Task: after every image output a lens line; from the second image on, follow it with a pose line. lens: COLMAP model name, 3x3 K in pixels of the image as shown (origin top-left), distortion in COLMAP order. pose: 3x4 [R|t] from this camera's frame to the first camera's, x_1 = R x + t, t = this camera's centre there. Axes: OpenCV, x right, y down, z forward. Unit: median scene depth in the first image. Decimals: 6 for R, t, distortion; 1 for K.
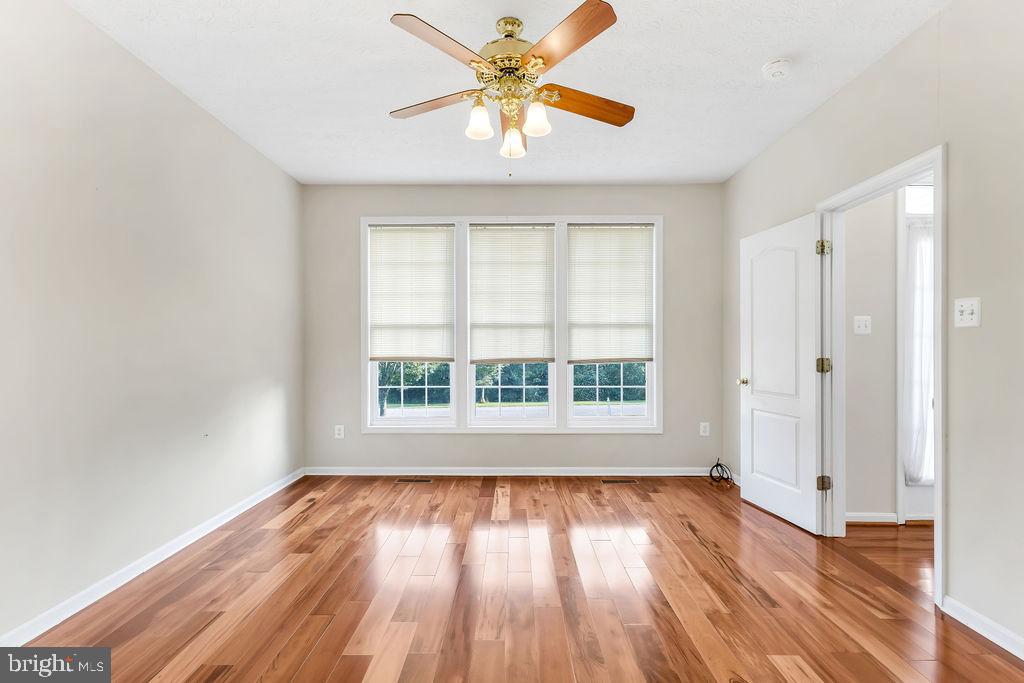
lens RADIAL K [[470.7, 0, 506.4], [0, 470.7, 345.8], [0, 0, 1]] dist [0.009787, -0.000743]
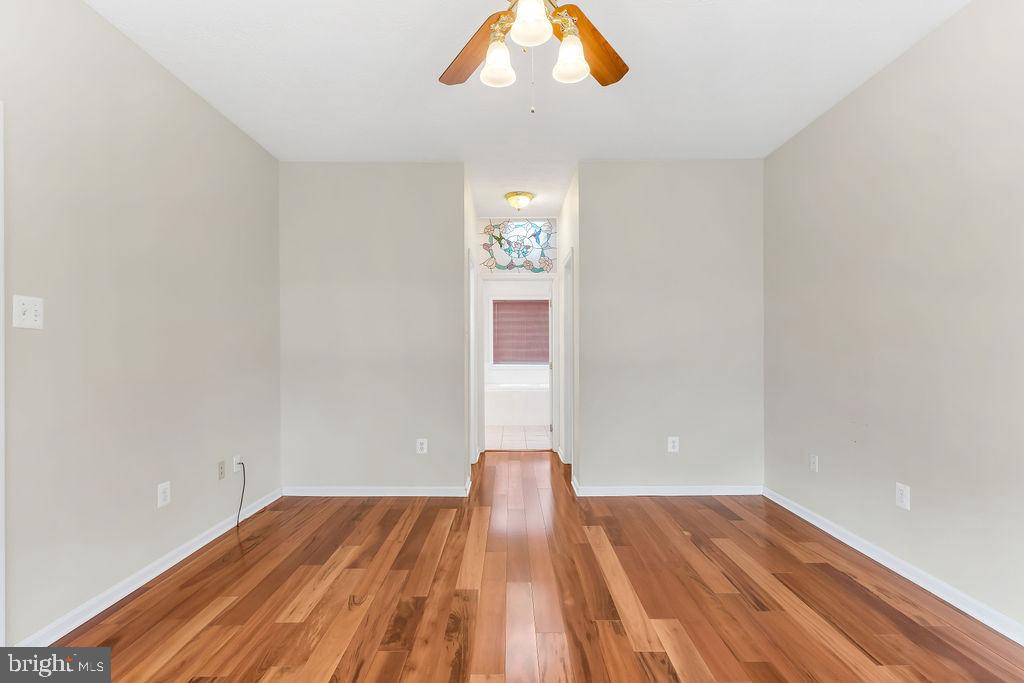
lens RADIAL K [[470.7, 0, 512.5], [0, 470.7, 347.1], [0, 0, 1]] dist [0.009787, -0.000743]
pose [[-0.999704, 0.005871, -0.023628, 0.063583], [0.006061, 0.999950, -0.007949, 0.007493], [0.023581, -0.008090, -0.999689, 1.873927]]
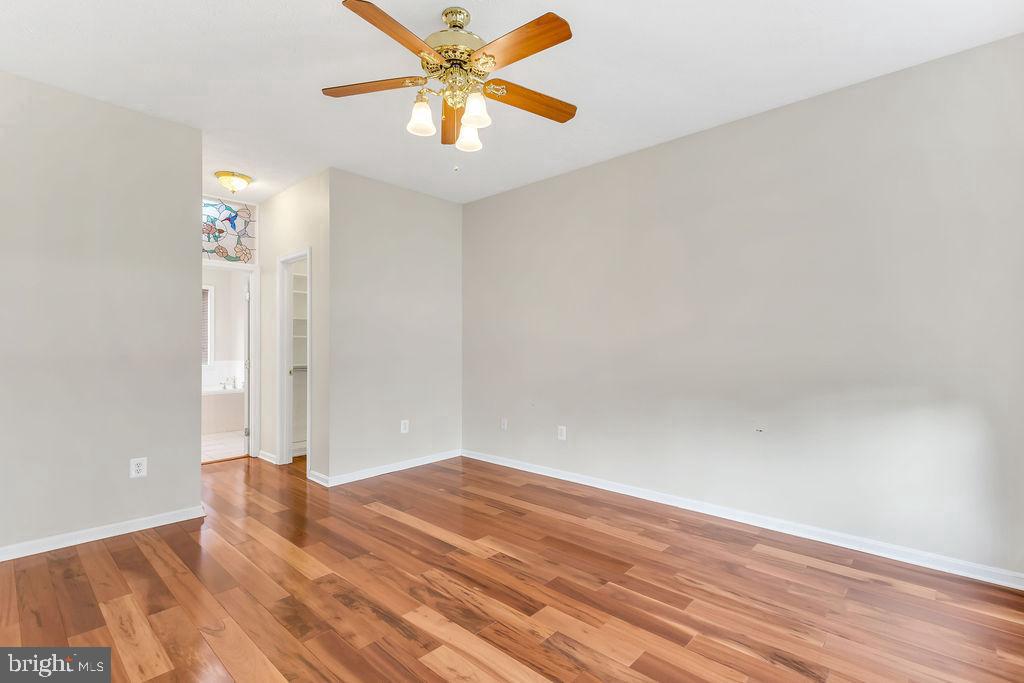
lens RADIAL K [[470.7, 0, 515.3], [0, 470.7, 341.5], [0, 0, 1]] dist [0.009787, -0.000743]
pose [[-0.658217, -0.002565, -0.752824, 0.717810], [0.005237, 0.999954, -0.007986, 0.001617], [0.752810, -0.009200, -0.658173, 1.885531]]
